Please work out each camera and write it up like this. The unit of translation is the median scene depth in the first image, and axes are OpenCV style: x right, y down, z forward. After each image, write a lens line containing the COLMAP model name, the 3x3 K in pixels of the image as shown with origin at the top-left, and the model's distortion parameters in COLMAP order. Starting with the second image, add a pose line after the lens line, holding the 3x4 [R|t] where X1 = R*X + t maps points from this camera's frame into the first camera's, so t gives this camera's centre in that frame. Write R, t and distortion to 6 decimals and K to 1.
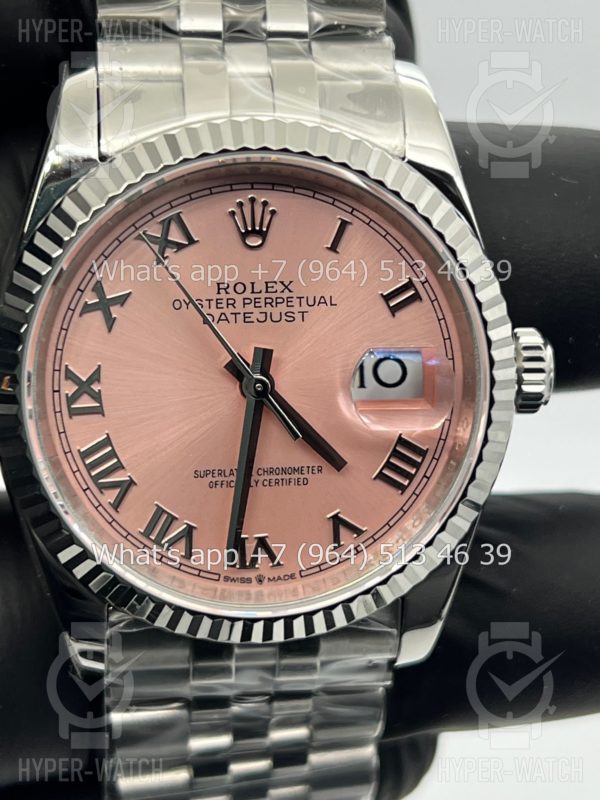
lens RADIAL K [[1901.8, 0, 283.9], [0, 1901.8, 386.9], [0, 0, 1]] dist [0.301240, -0.196035]
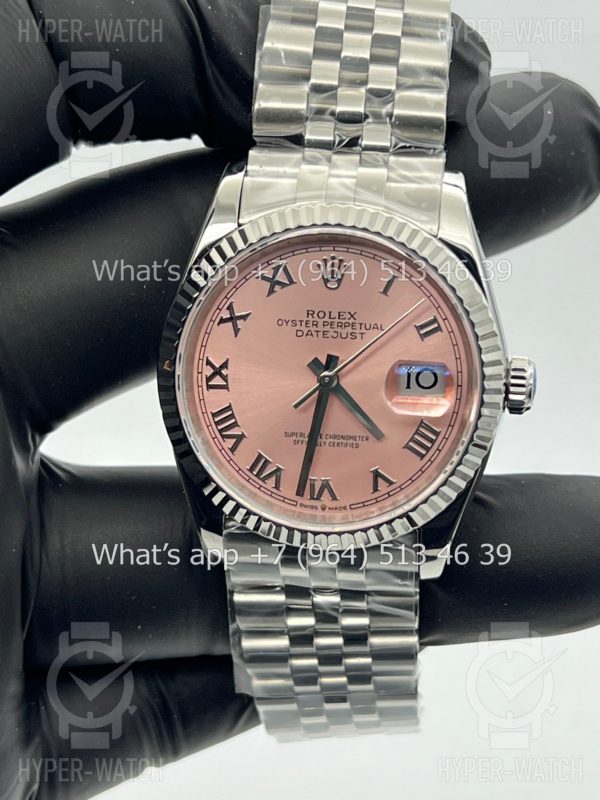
lens RADIAL K [[1901.8, 0, 283.9], [0, 1901.8, 386.9], [0, 0, 1]] dist [0.301240, -0.196035]
pose [[0.970913, 0.077780, -0.226447, 0.294868], [-0.082141, 0.996572, -0.009884, 0.023195], [0.224901, 0.028197, 0.973973, -0.485408]]
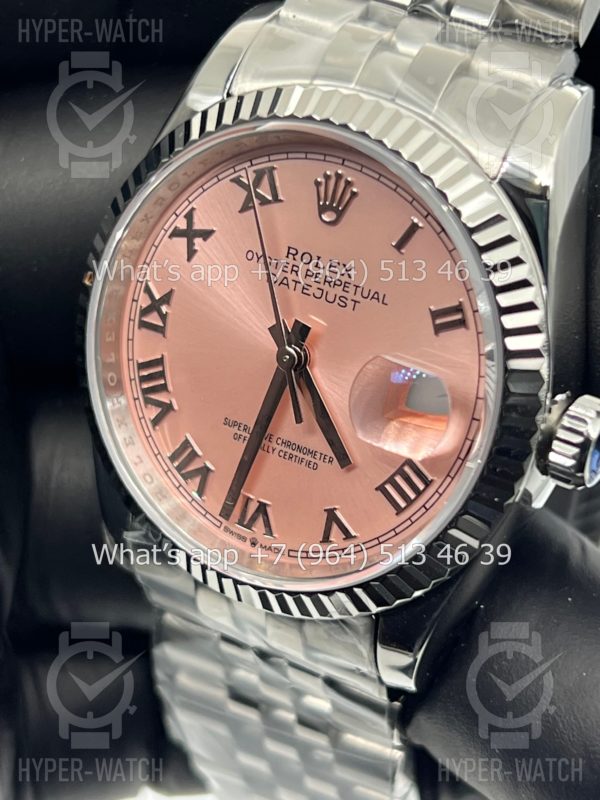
lens RADIAL K [[1901.8, 0, 283.9], [0, 1901.8, 386.9], [0, 0, 1]] dist [0.301240, -0.196035]
pose [[0.783972, 0.328907, -0.526506, 0.506868], [-0.300585, 0.943181, 0.141629, -0.124510], [0.543173, 0.047227, 0.838291, 0.165603]]
